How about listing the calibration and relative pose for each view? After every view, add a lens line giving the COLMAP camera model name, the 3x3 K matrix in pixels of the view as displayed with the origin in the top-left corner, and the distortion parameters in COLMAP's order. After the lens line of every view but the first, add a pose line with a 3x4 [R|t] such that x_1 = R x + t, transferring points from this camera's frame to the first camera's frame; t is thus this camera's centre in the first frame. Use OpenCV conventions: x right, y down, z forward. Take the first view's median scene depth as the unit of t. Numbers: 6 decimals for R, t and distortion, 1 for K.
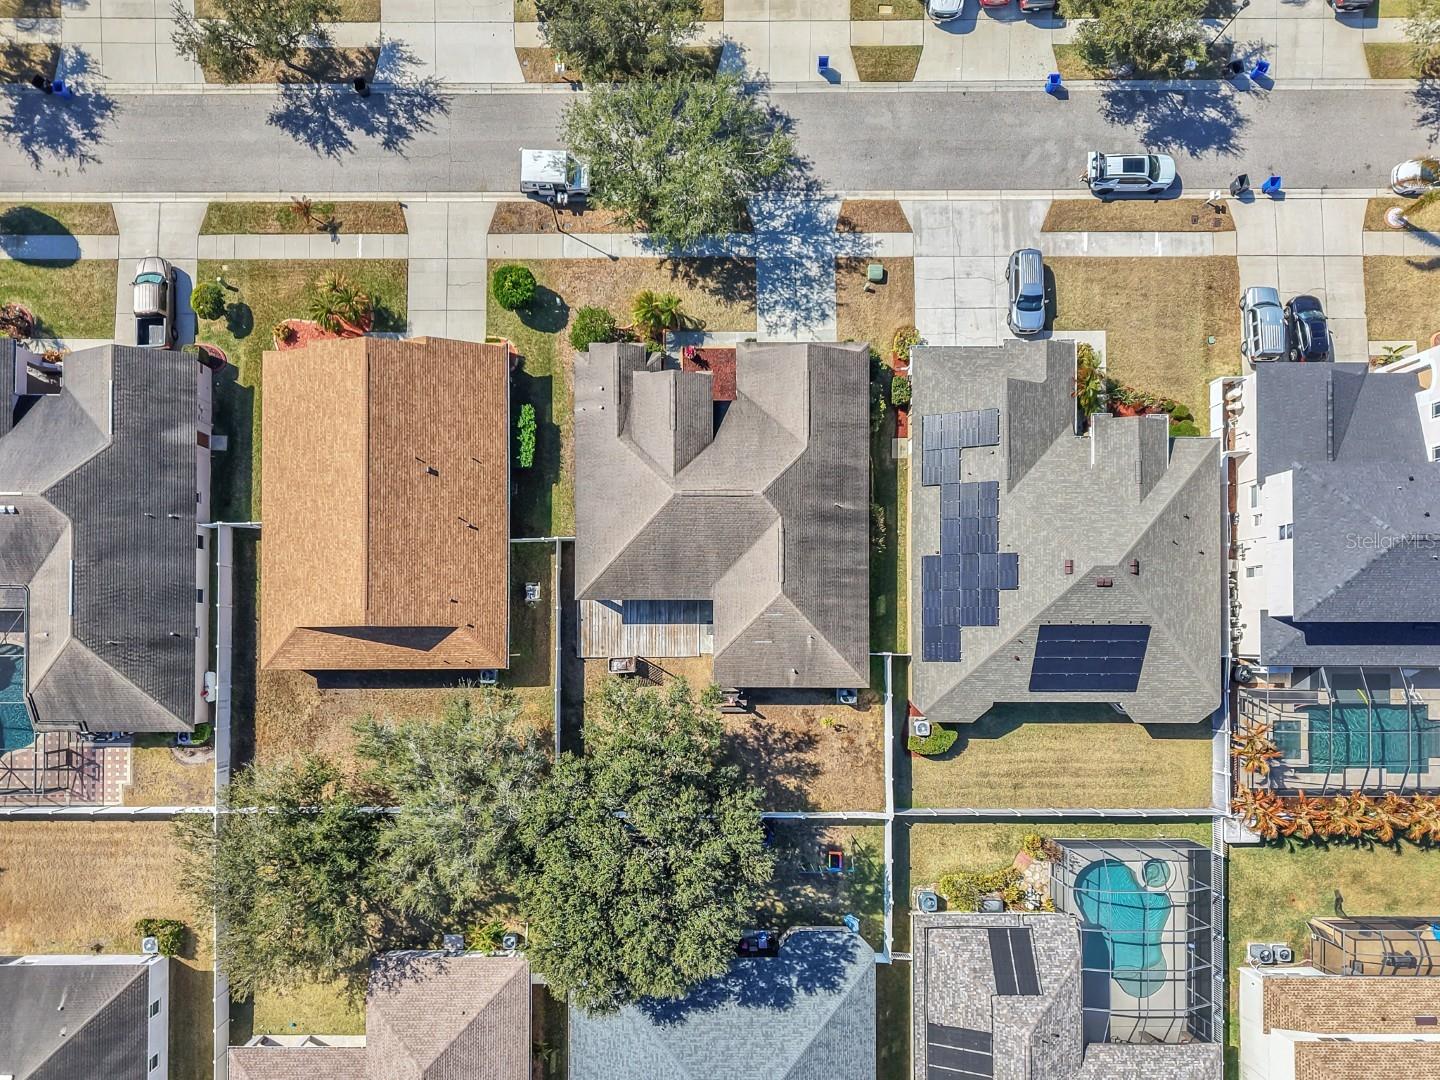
lens RADIAL K [[981.7, 0, 681.1], [0, 981.7, 607.6], [0, 0, 1]] dist [0.011279, -0.002955]
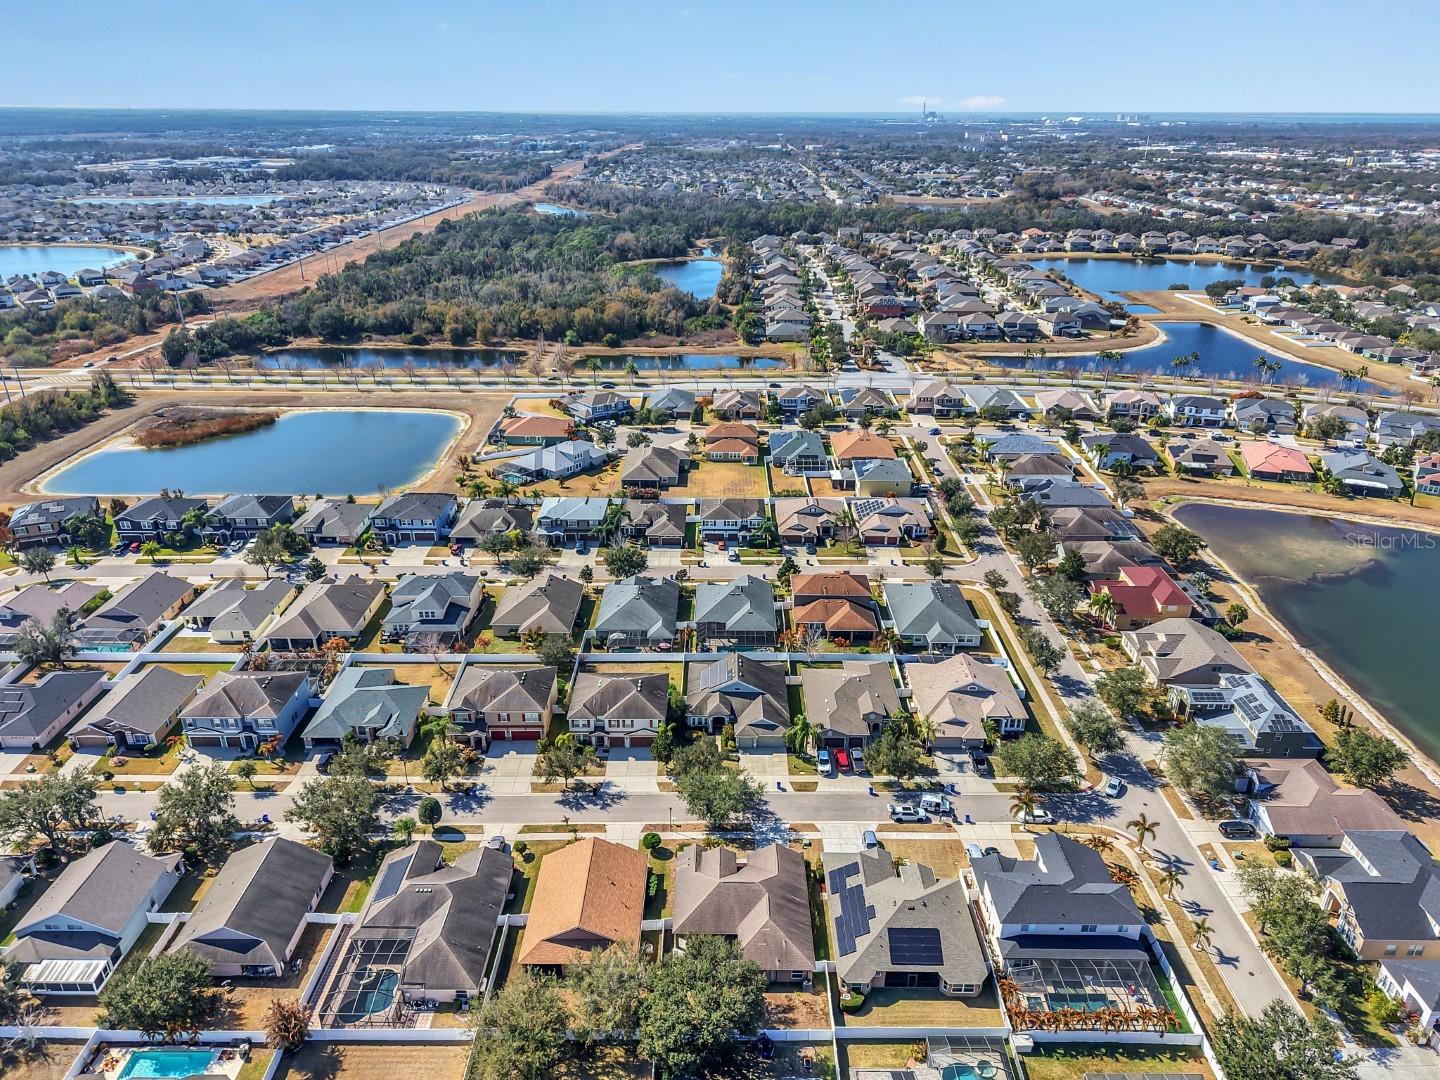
lens RADIAL K [[981.7, 0, 720.3], [0, 981.7, 539.9], [0, 0, 1]] dist [0.011279, -0.002955]
pose [[0.999998, 0.001699, -0.001035, -0.004288], [-0.001647, 0.415089, -0.909779, 1.488043], [-0.001116, 0.909779, 0.415091, -0.621479]]
